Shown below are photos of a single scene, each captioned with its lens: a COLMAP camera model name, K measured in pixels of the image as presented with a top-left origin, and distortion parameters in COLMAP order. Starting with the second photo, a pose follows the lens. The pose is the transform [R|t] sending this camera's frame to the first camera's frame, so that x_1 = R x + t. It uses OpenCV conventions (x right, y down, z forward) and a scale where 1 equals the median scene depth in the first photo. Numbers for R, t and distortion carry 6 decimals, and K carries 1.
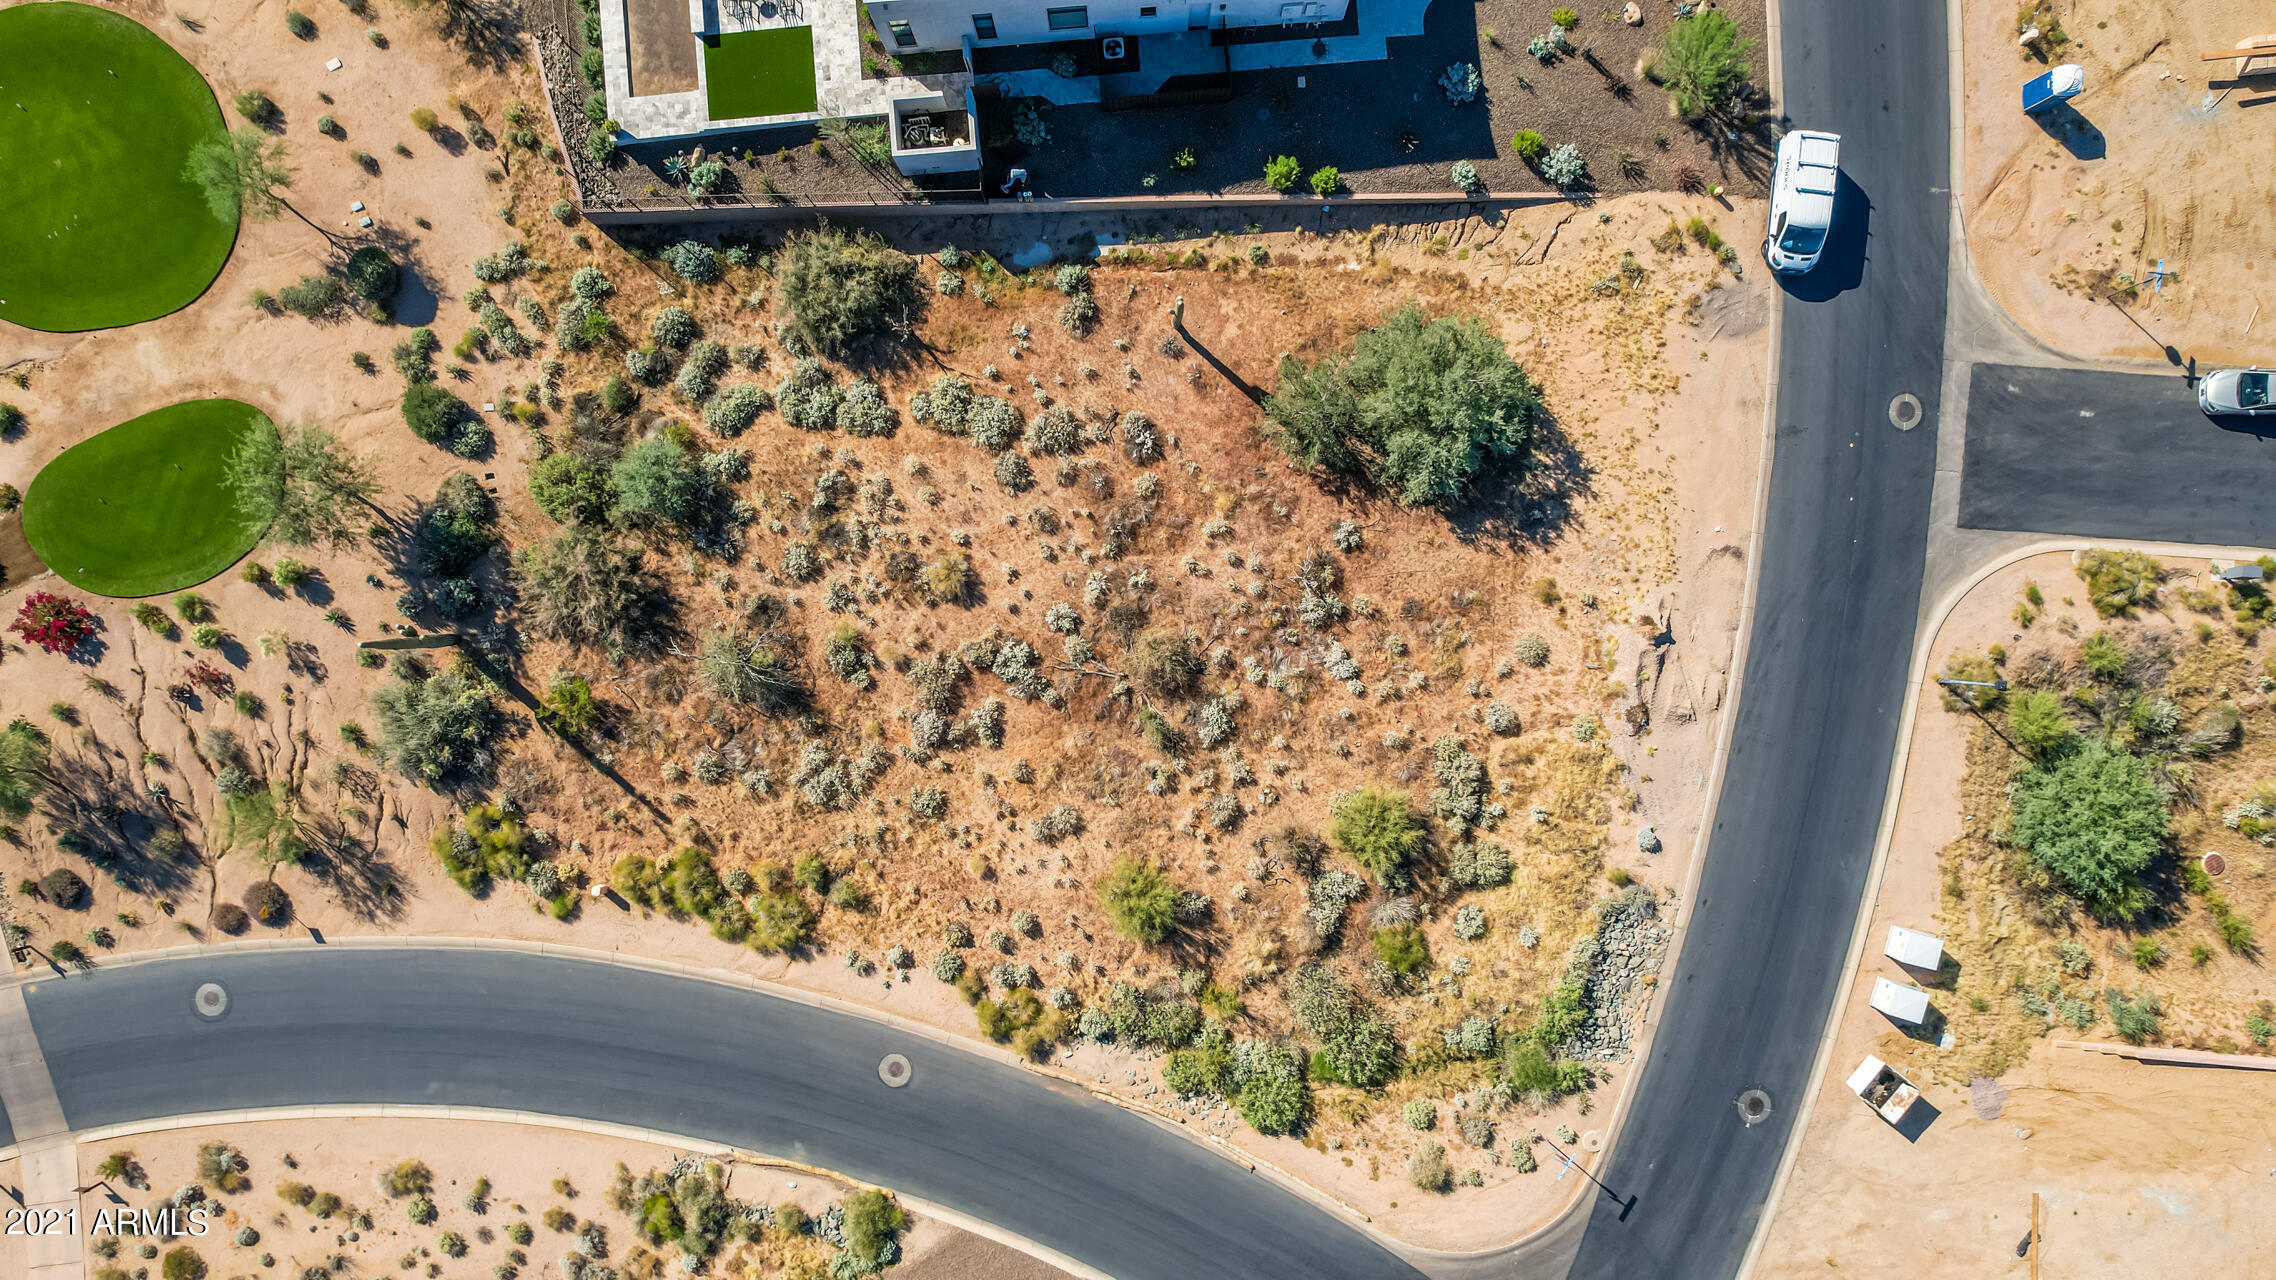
lens RADIAL K [[1471.6, 0, 1149.6], [0, 1471.6, 646.9], [0, 0, 1]] dist [-0.077518, 0.066674]
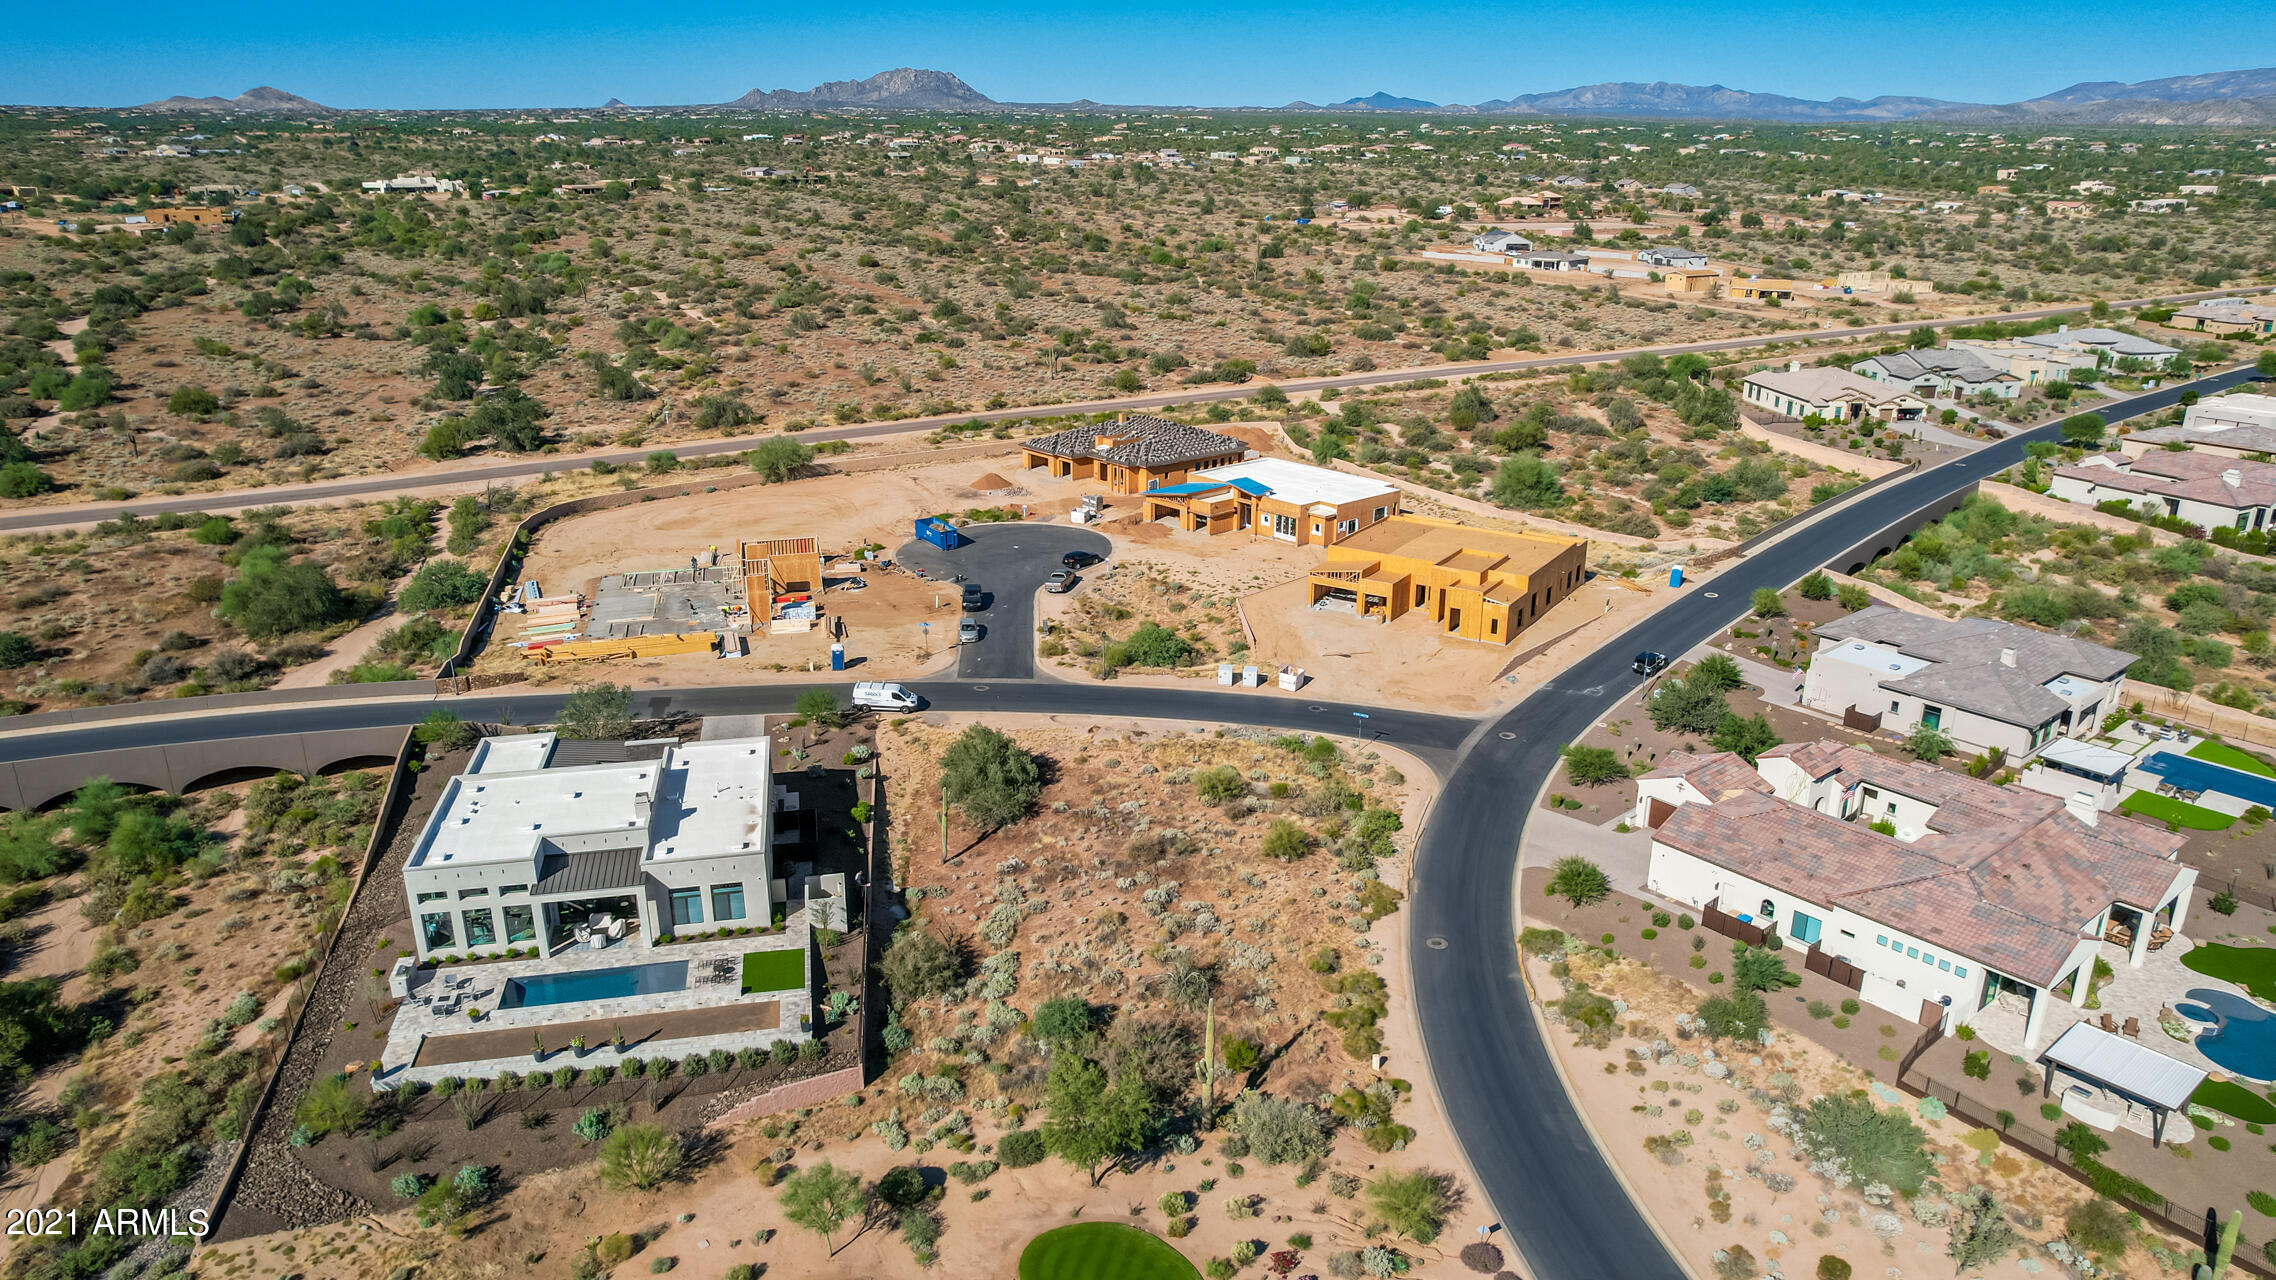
lens RADIAL K [[1452.1, 0, 1138.0], [0, 1452.1, 640.0], [0, 0, 1]] dist [-0.073510, 0.045099]
pose [[-0.134353, -0.322736, 0.936905, -1.473084], [0.990919, -0.048807, 0.125286, -0.193607], [0.005294, 0.945230, 0.326362, 0.221676]]
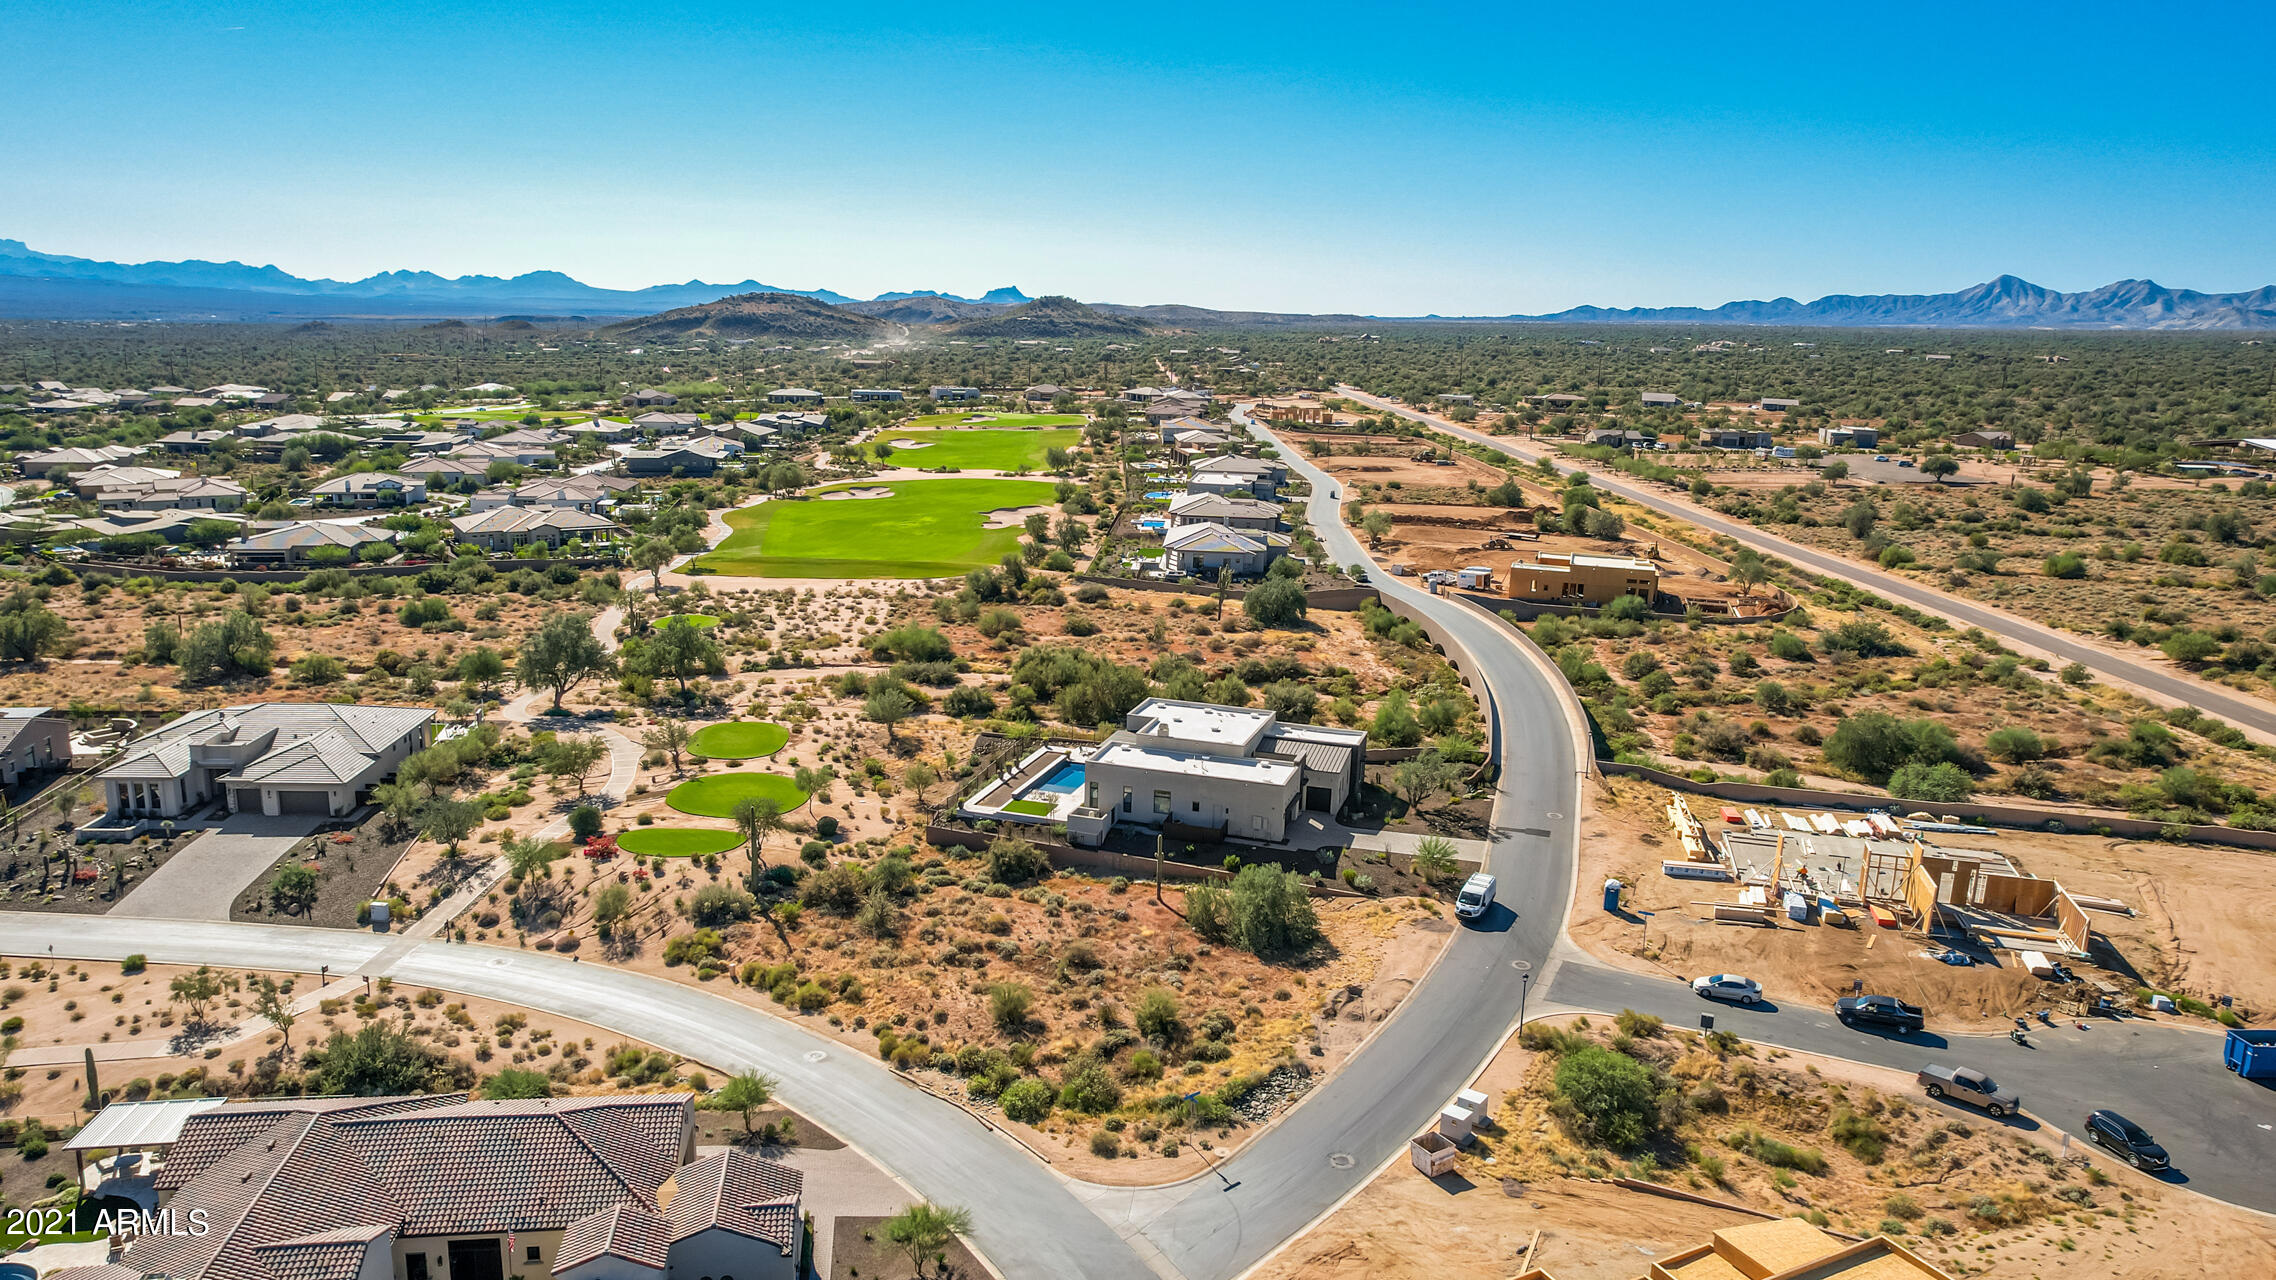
lens RADIAL K [[1520.2, 0, 1138.0], [0, 1520.2, 640.0], [0, 0, 1]] dist [-0.057113, 0.006034]
pose [[0.923530, 0.110467, -0.367272, 0.702544], [-0.381850, 0.175416, -0.907425, 1.582616], [-0.035816, 0.978277, 0.204184, 0.236160]]
